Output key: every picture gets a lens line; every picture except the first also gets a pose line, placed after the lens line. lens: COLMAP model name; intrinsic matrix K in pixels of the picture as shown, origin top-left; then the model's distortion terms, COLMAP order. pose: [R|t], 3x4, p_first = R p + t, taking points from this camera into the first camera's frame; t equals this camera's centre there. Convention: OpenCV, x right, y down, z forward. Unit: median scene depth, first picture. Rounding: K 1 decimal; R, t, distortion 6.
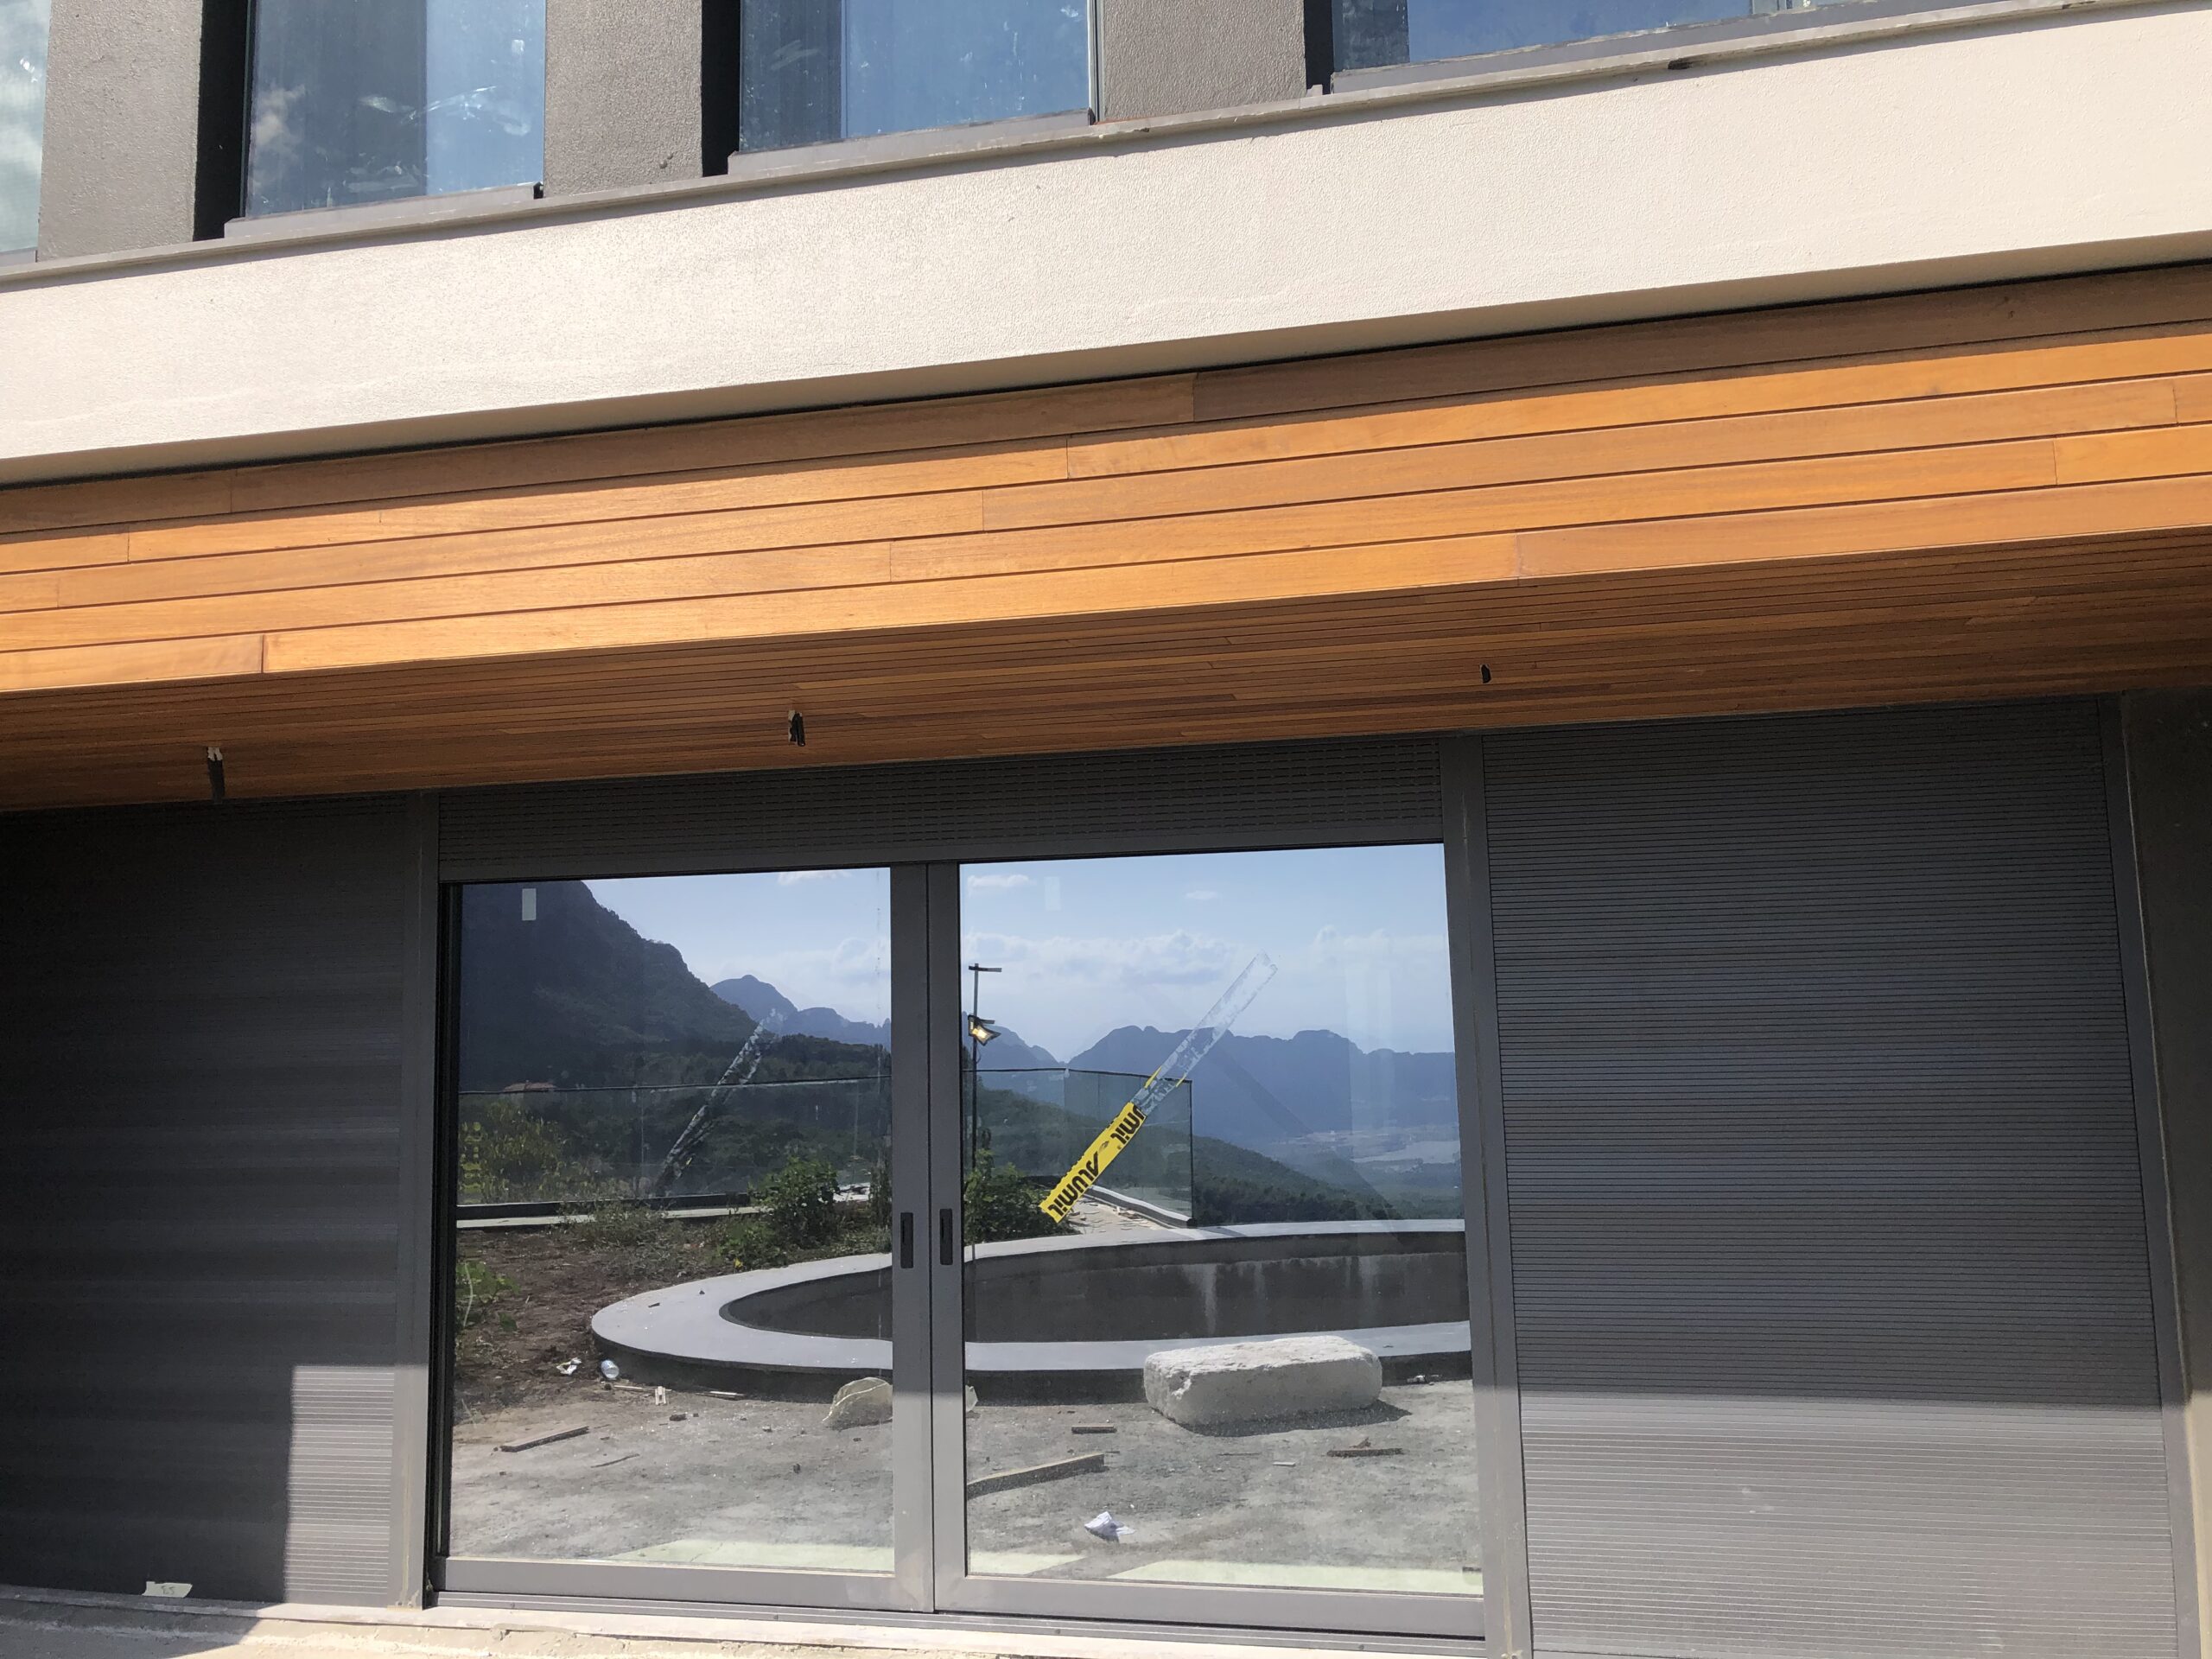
lens RADIAL K [[1793.3, 0, 1103.7], [0, 1793.3, 760.3], [0, 0, 1]] dist [0.052979, -0.040402]
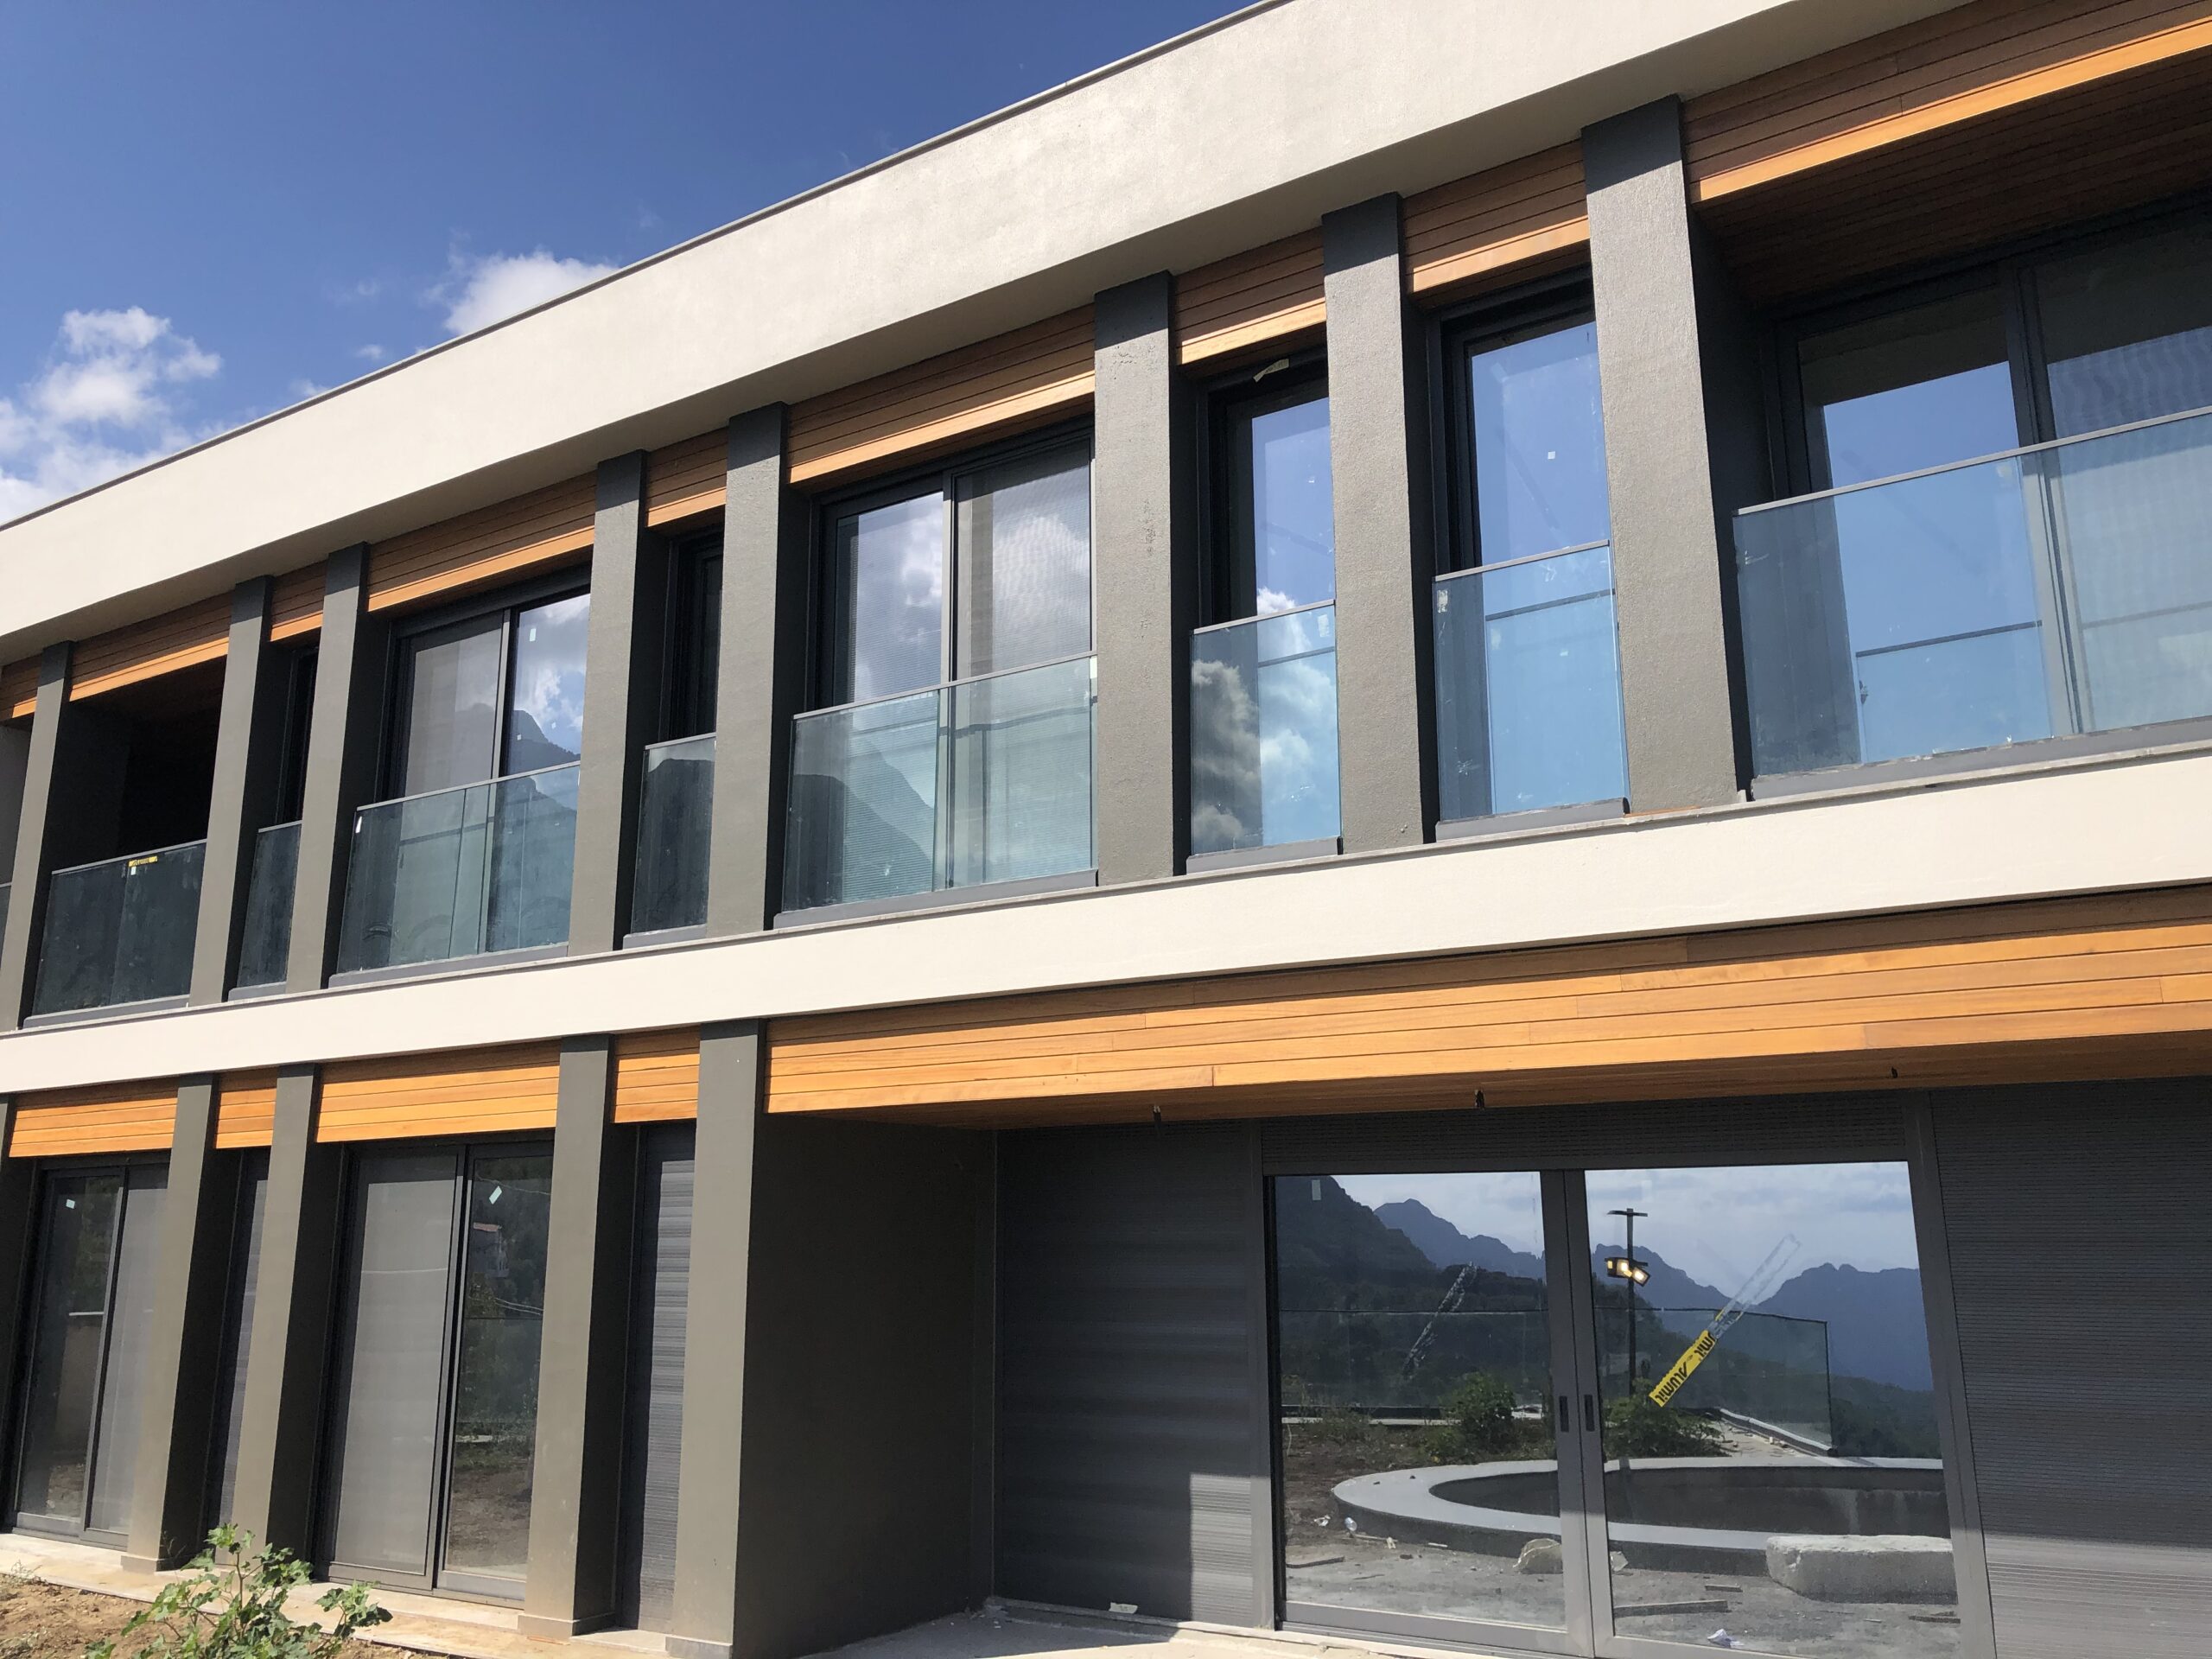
lens RADIAL K [[1793.3, 0, 1161.1], [0, 1793.3, 828.7], [0, 0, 1]] dist [0.052979, -0.040402]
pose [[0.946577, -0.054878, -0.317775, 0.081793], [0.027156, 0.995479, -0.091021, -0.101396], [0.321334, 0.077529, 0.943787, -0.601074]]
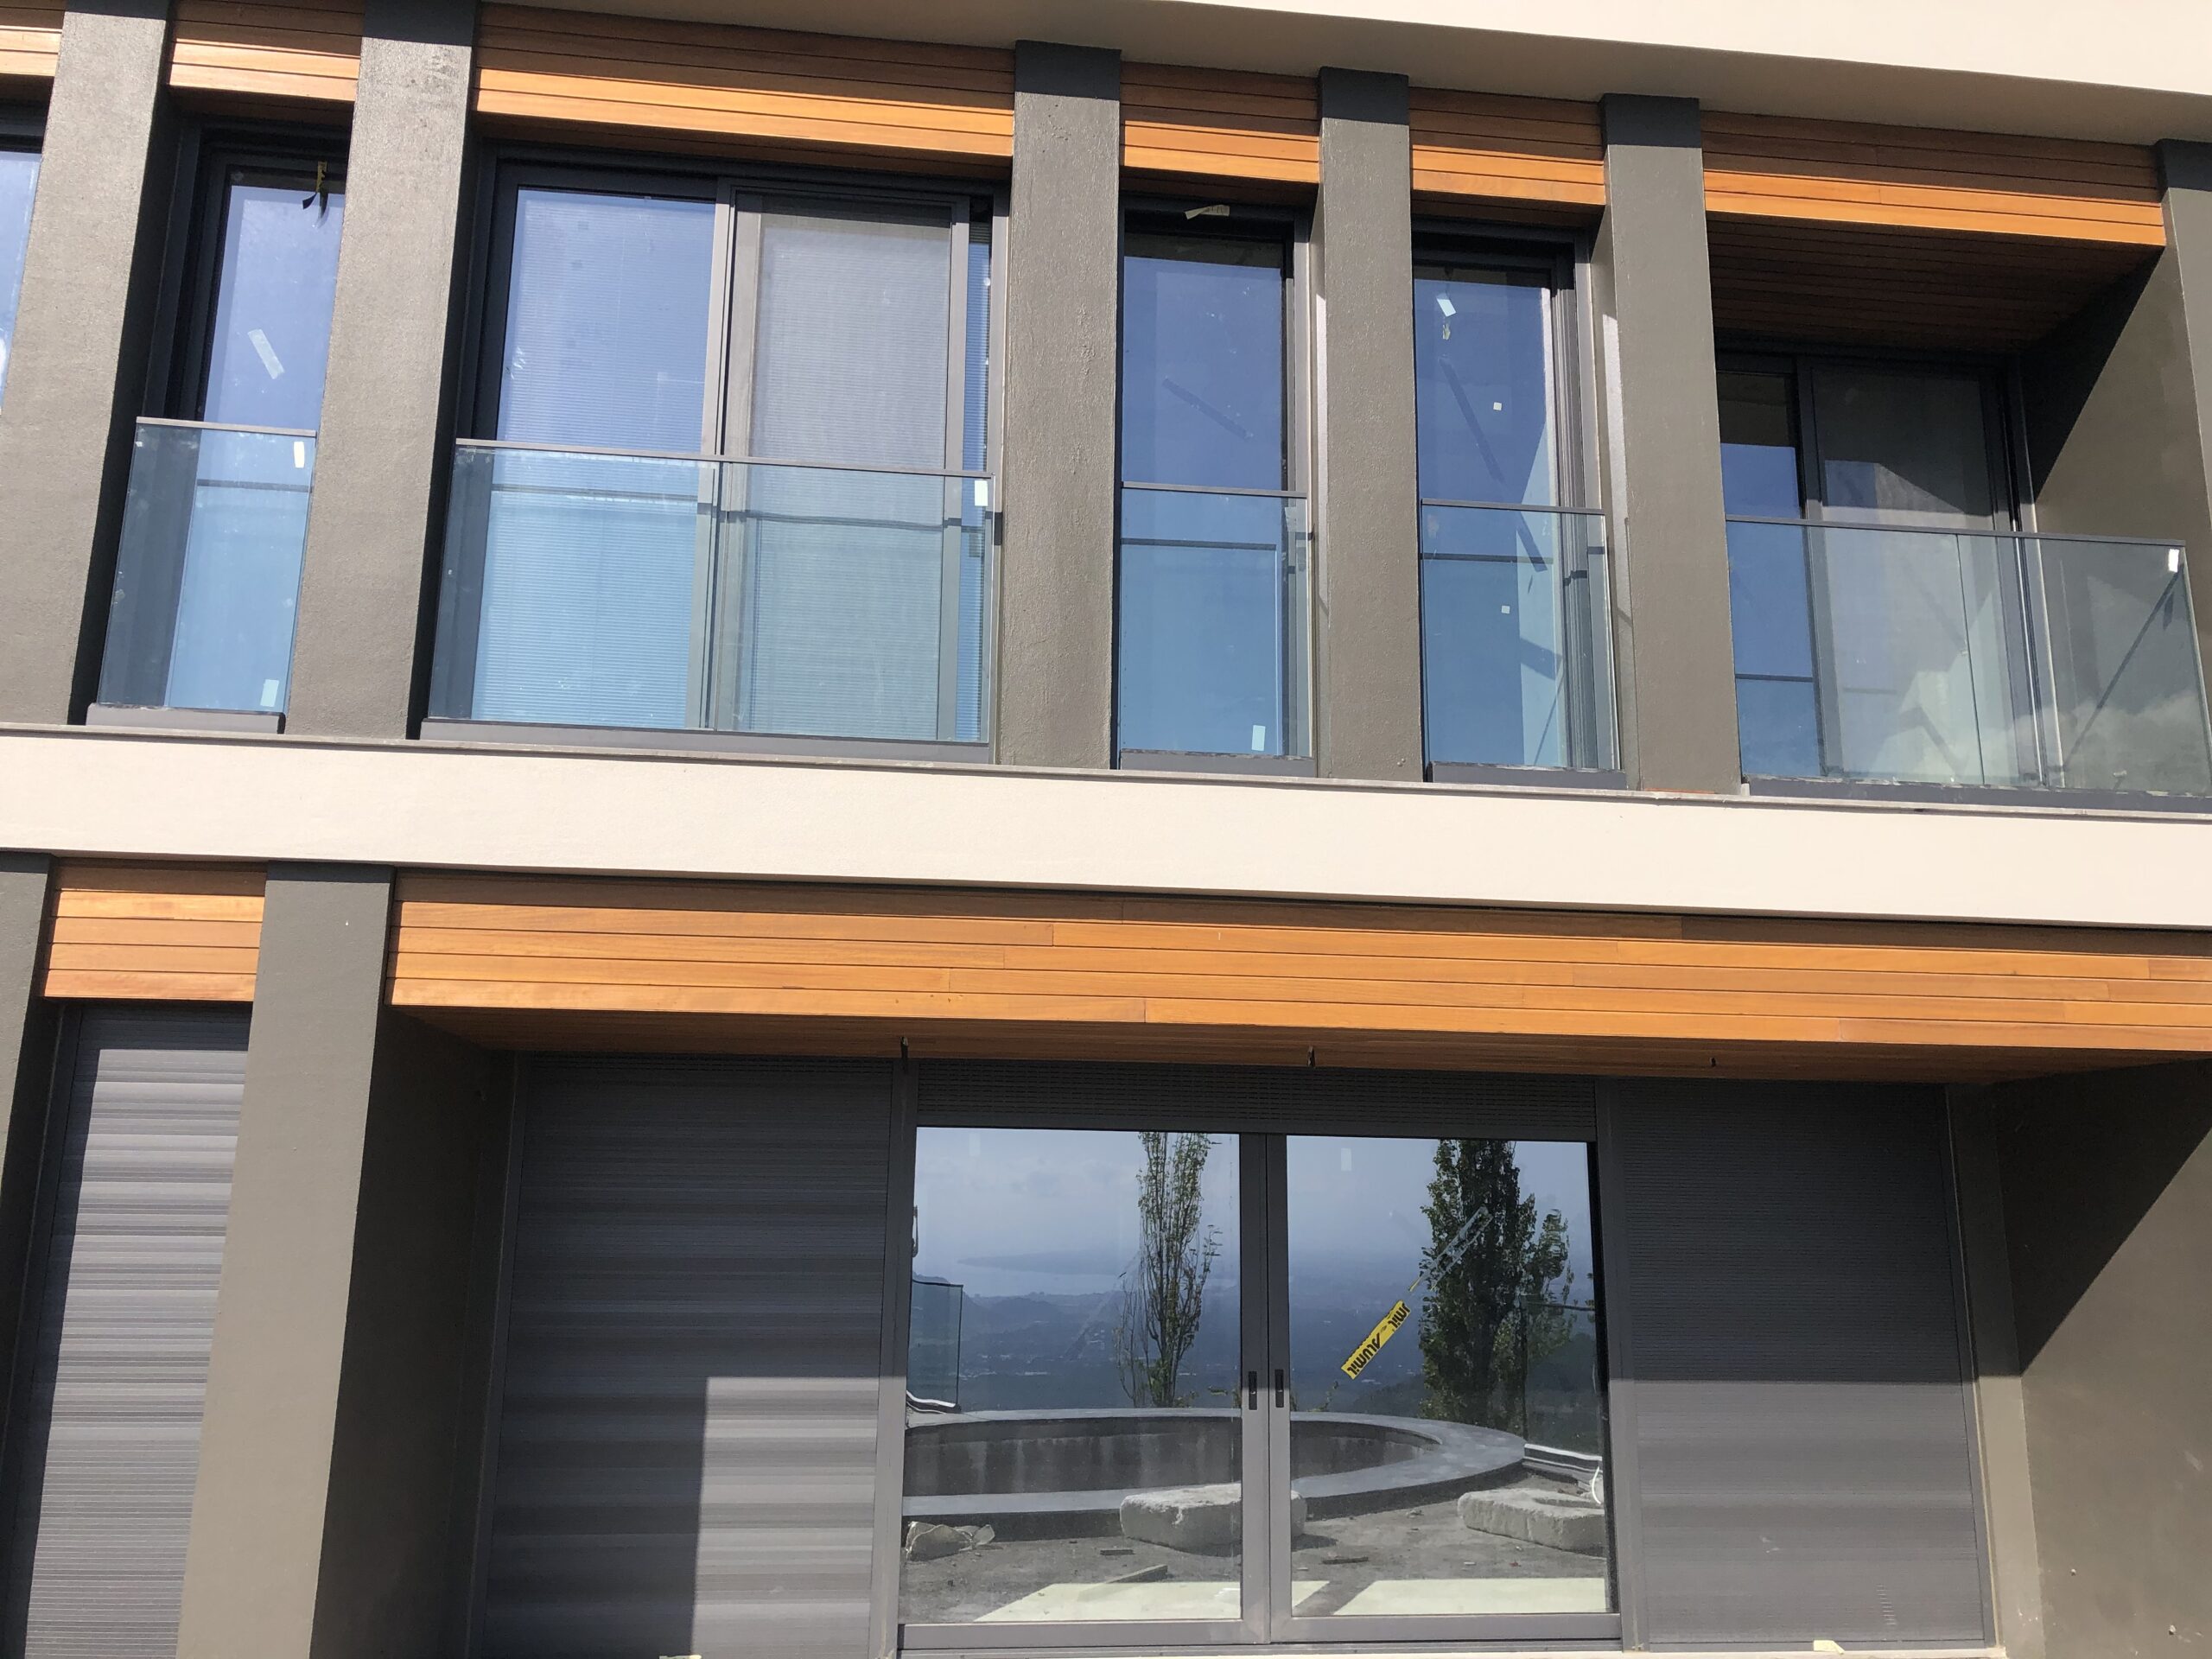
lens RADIAL K [[1793.3, 0, 1118.8], [0, 1793.3, 812.4], [0, 0, 1]] dist [0.052979, -0.040402]
pose [[0.935121, 0.113222, 0.335753, -0.722341], [-0.087100, 0.991950, -0.091918, -0.058606], [-0.343457, 0.056710, 0.937455, -0.367613]]
